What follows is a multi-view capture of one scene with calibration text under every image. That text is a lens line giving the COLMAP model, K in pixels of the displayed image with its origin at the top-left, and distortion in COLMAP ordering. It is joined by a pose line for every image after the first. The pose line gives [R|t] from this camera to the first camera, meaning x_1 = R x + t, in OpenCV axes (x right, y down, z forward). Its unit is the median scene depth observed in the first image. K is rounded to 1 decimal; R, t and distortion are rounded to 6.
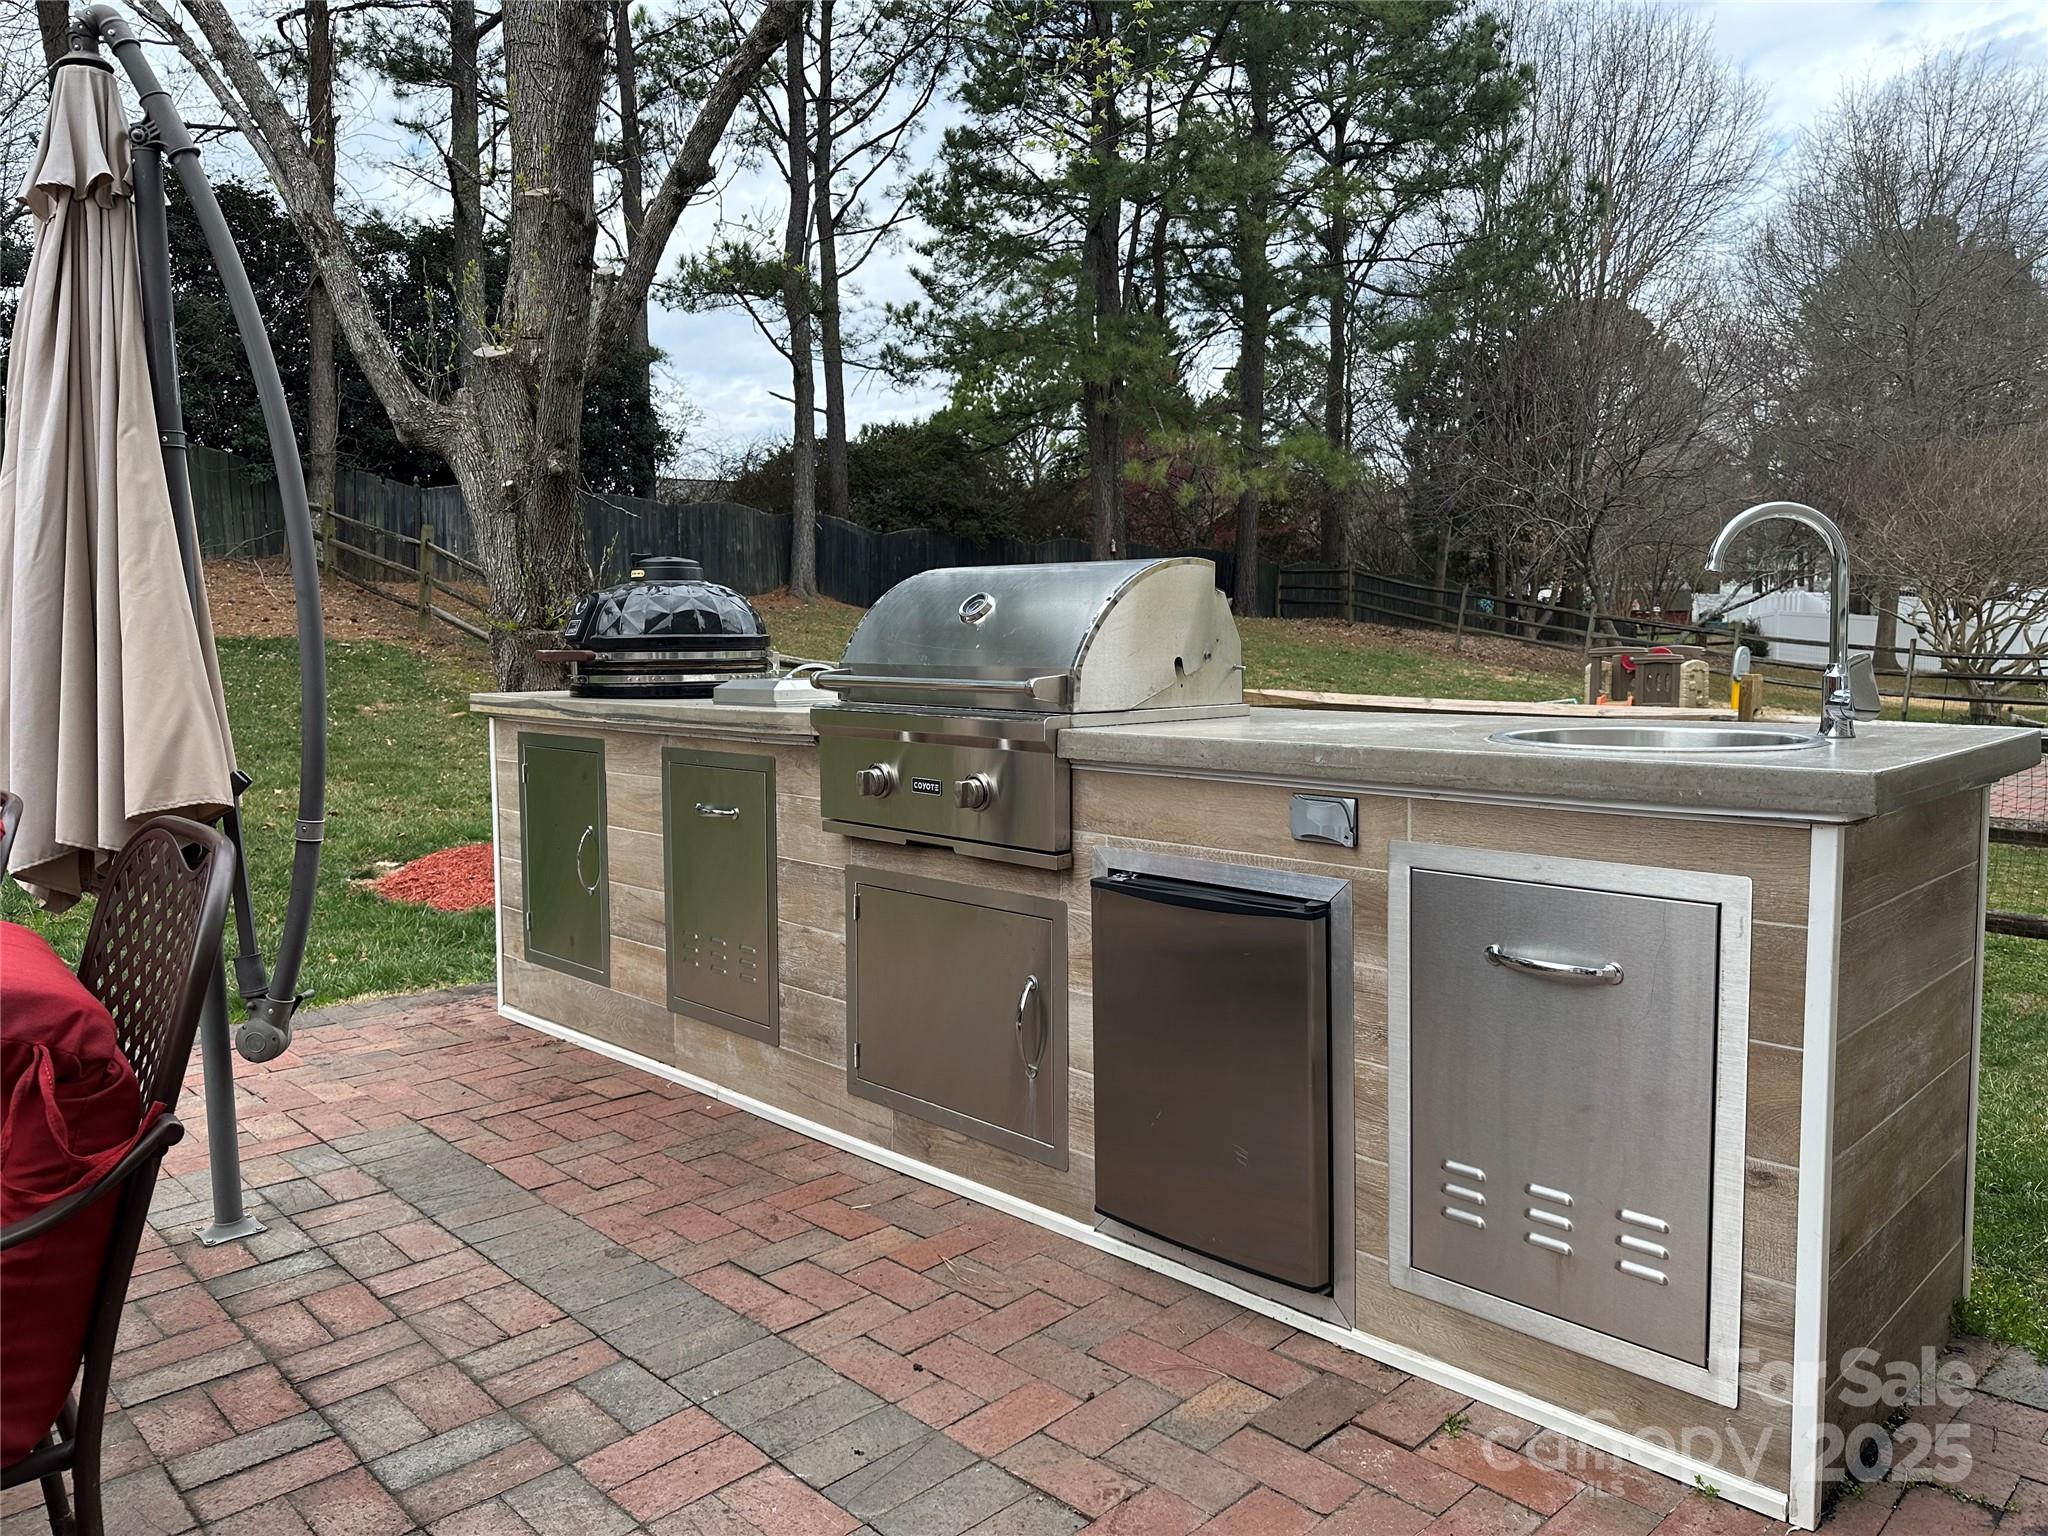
lens RADIAL K [[1436.8, 0, 1024.0], [0, 1436.8, 768.0], [0, 0, 1]] dist [0.037157, -0.037590]
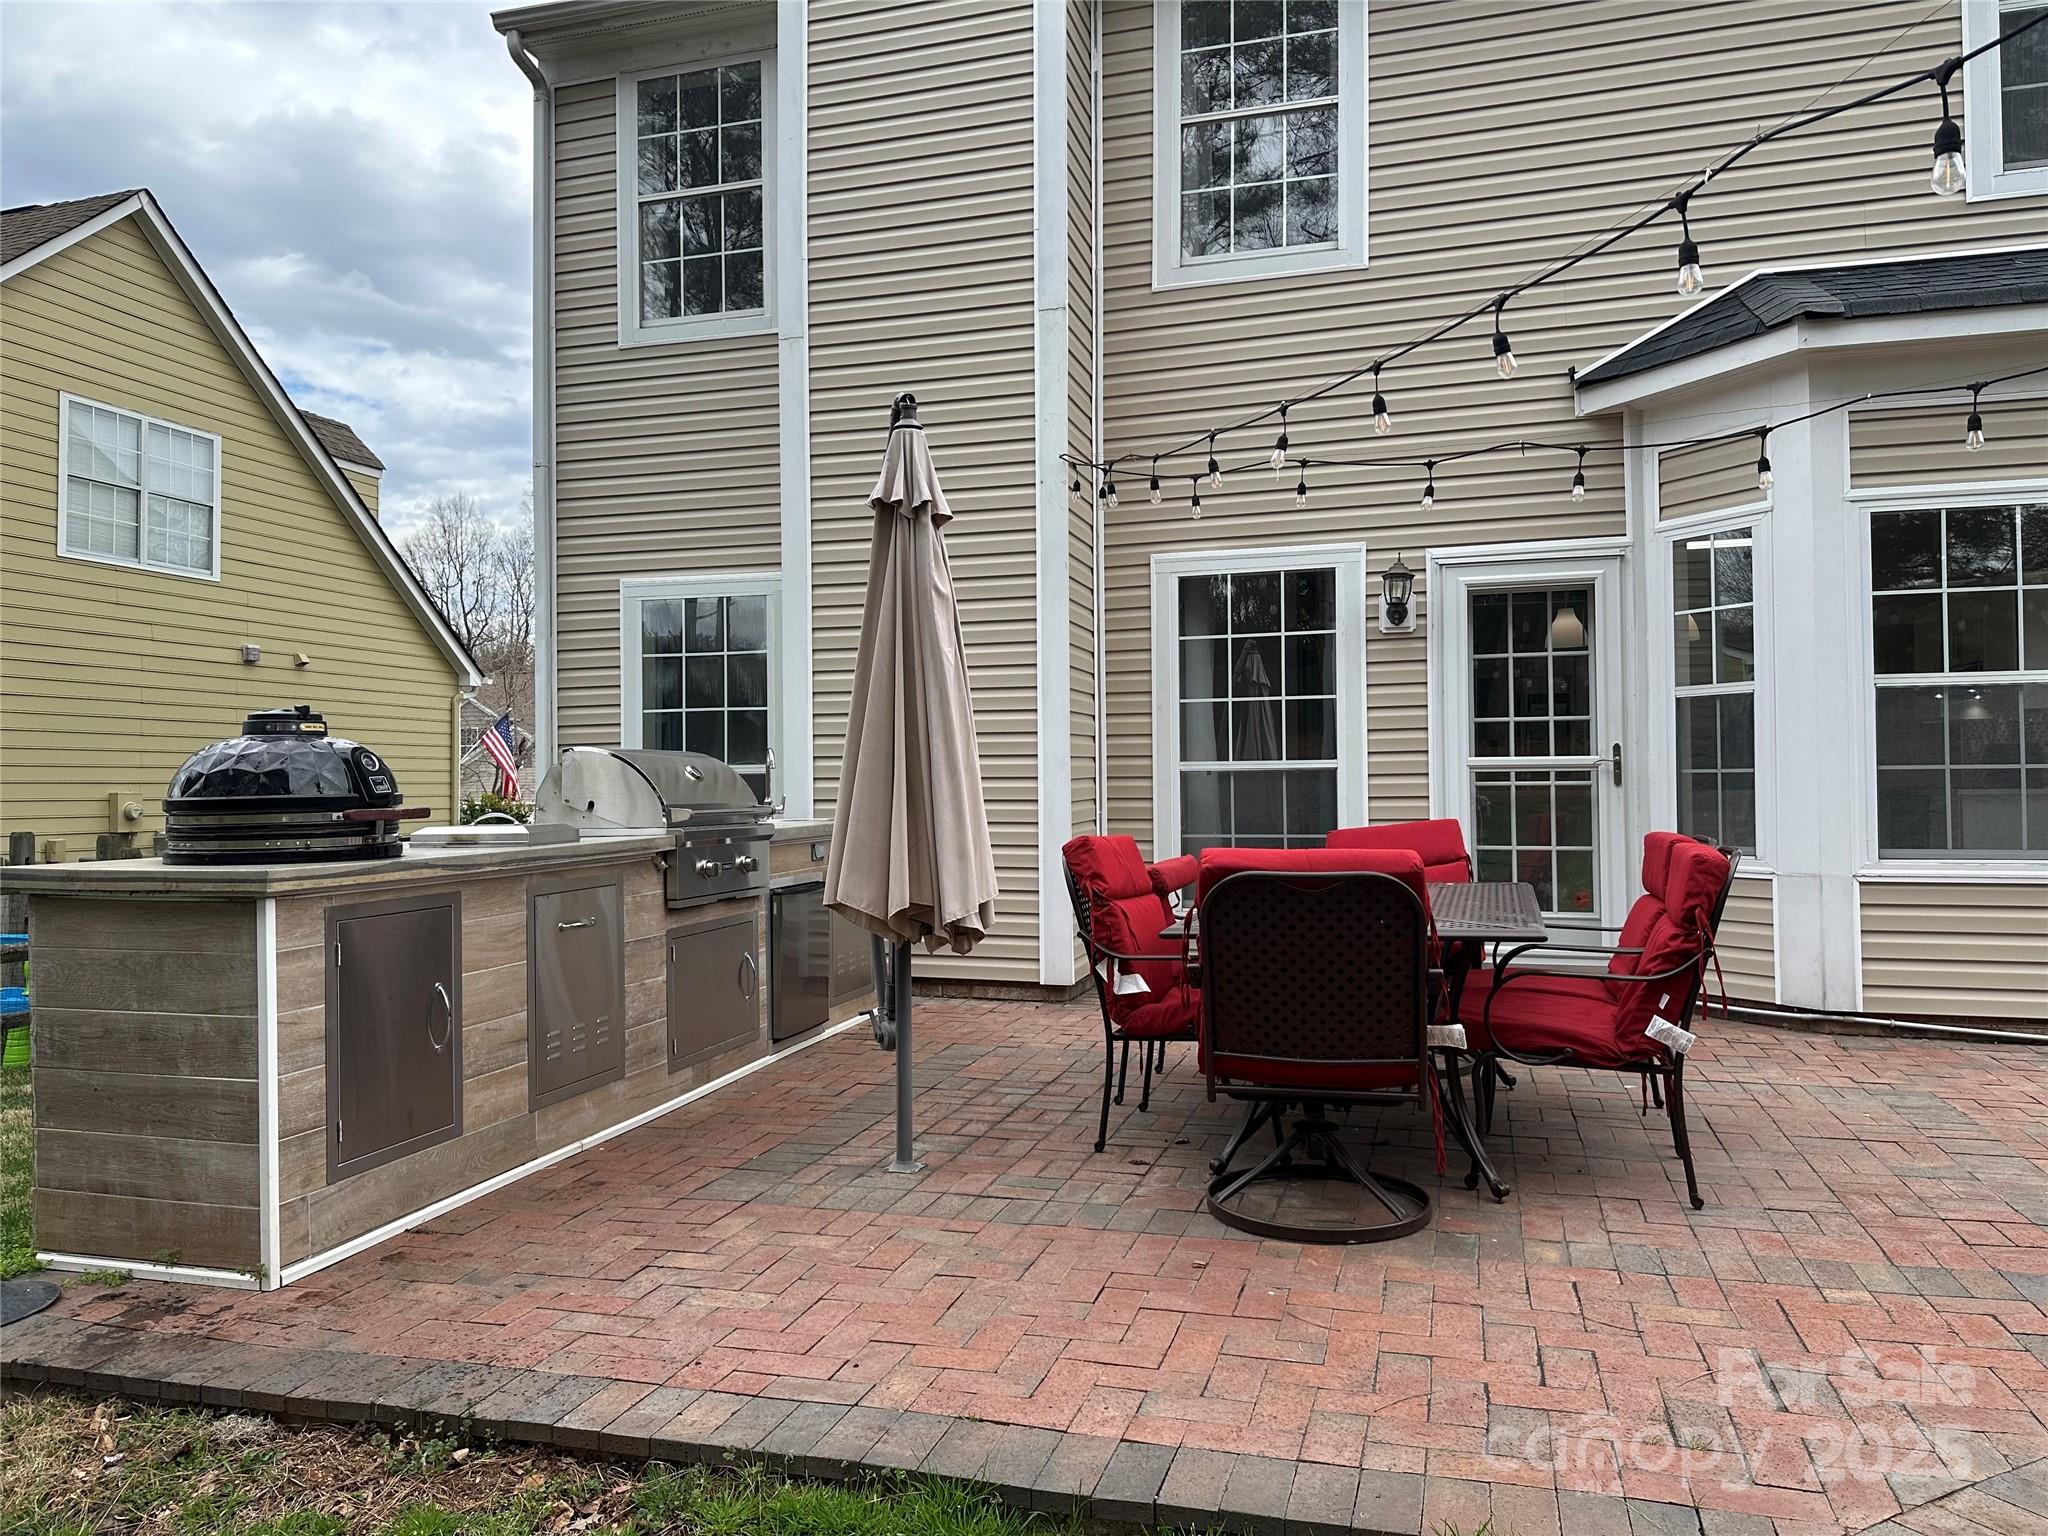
lens RADIAL K [[1436.8, 0, 1024.0], [0, 1436.8, 768.0], [0, 0, 1]] dist [0.037157, -0.037590]
pose [[-0.487403, 0.030662, 0.872638, -0.159928], [0.109003, 0.993702, 0.025967, -0.010412], [-0.866347, 0.107777, -0.487676, 0.129960]]
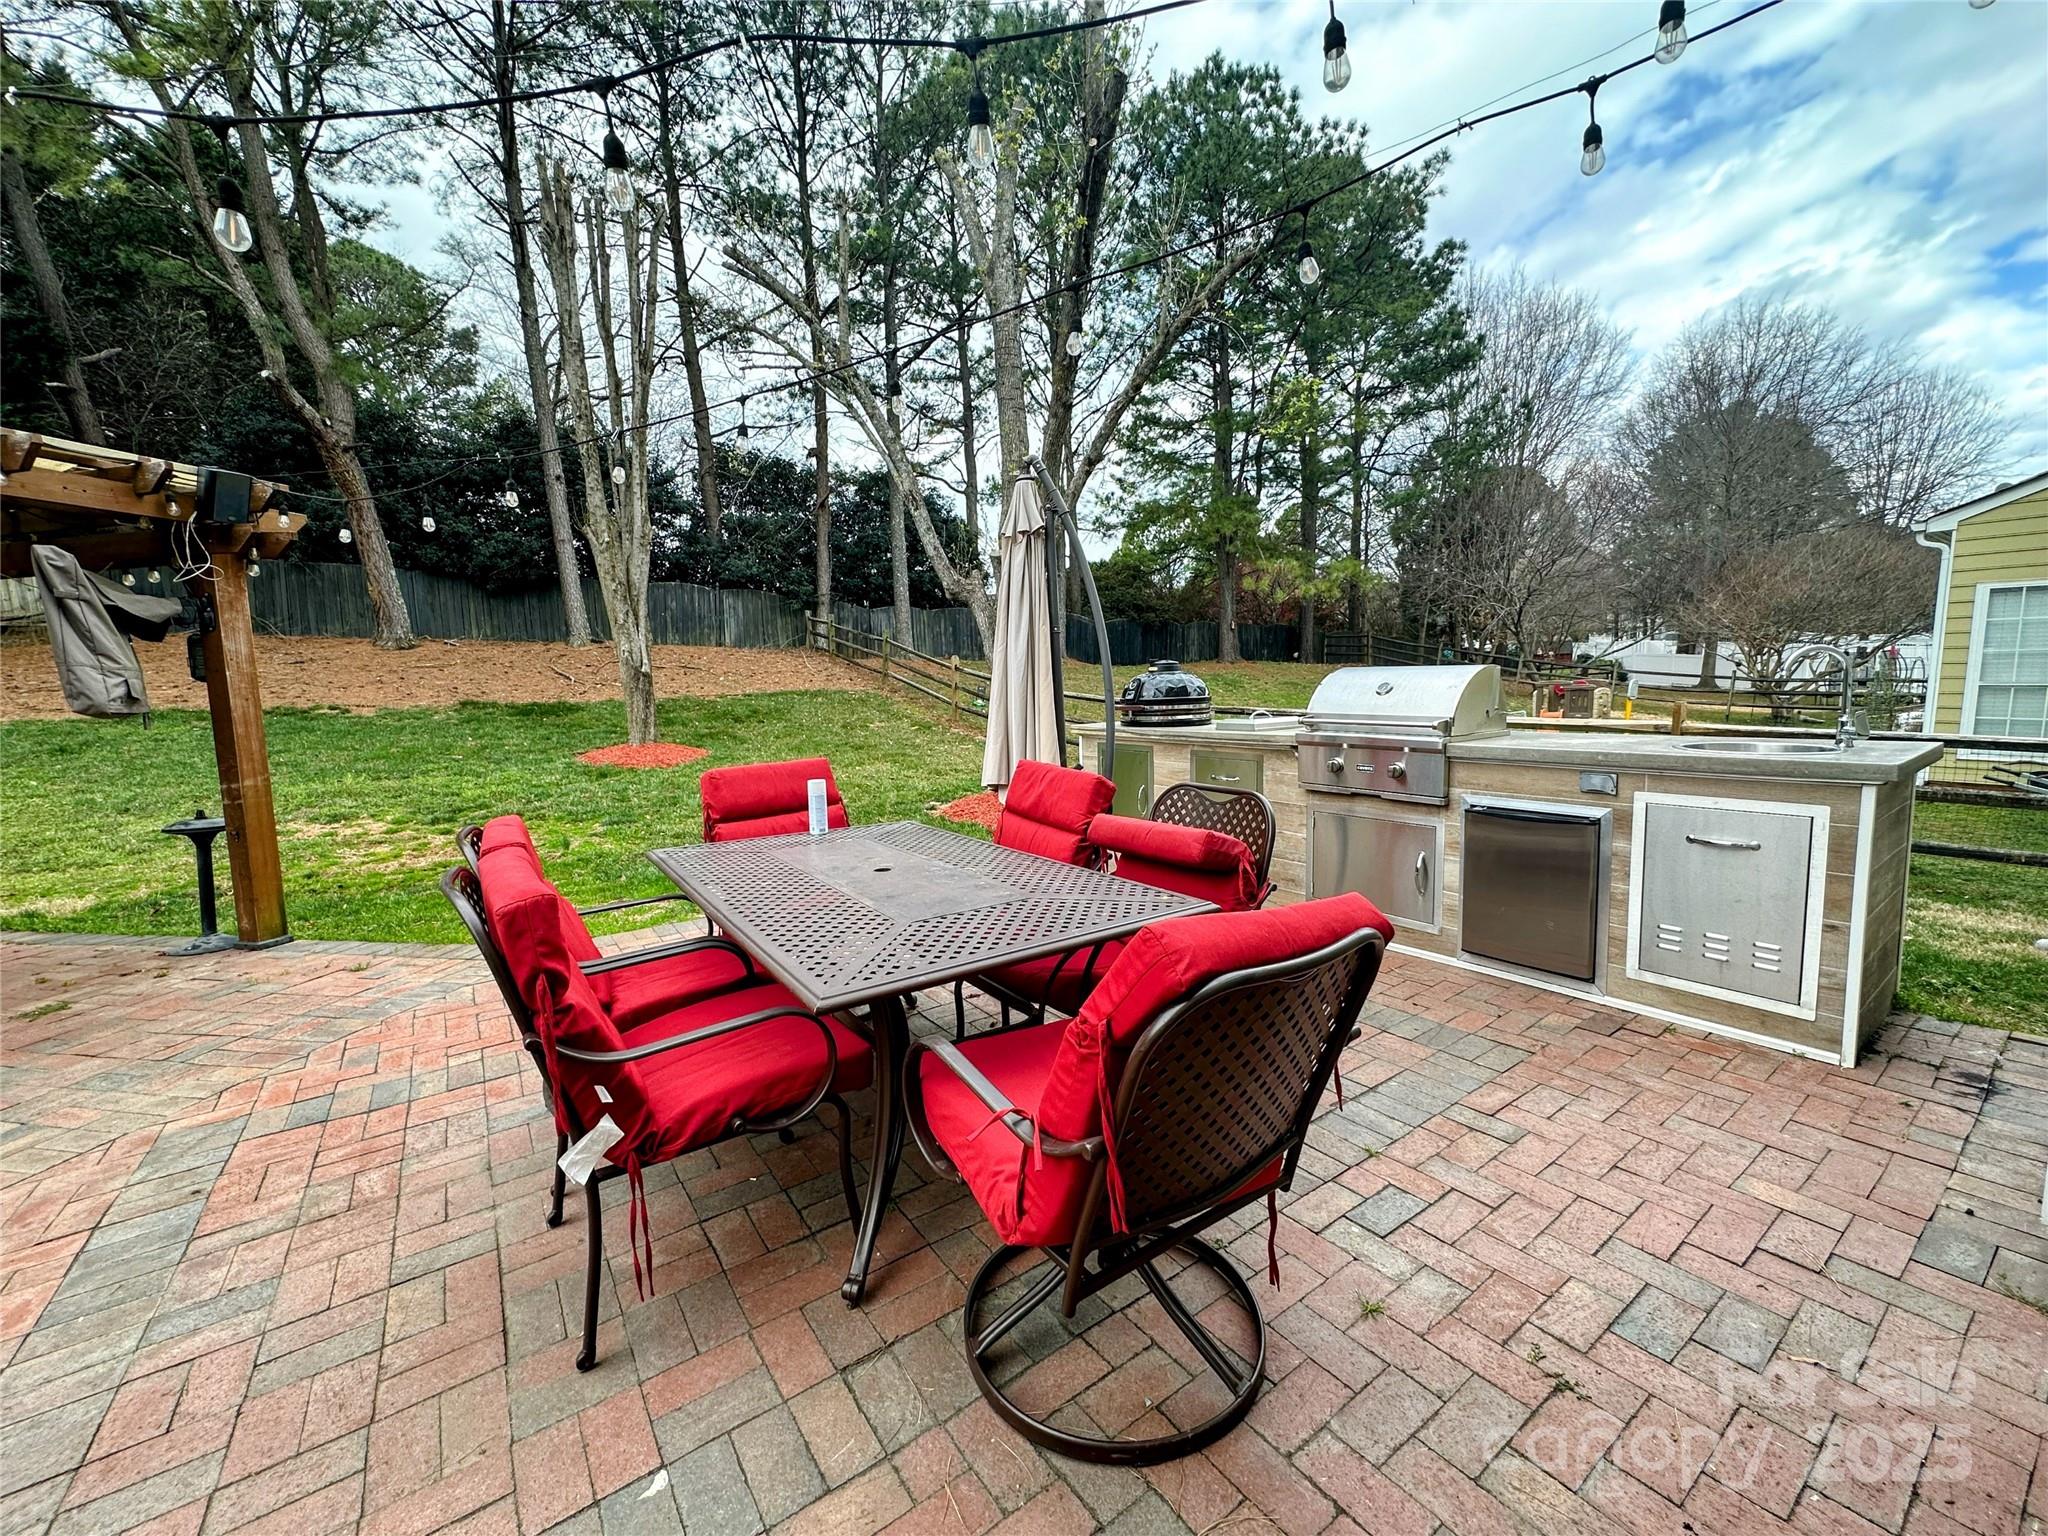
lens RADIAL K [[813.7, 0, 1024.0], [0, 813.7, 768.0], [0, 0, 1]] dist [-0.001503, -0.000376]
pose [[0.987846, -0.001881, -0.155427, -0.033076], [0.005085, 0.999783, 0.020217, -0.001386], [0.155356, -0.020762, 0.987640, -0.030232]]
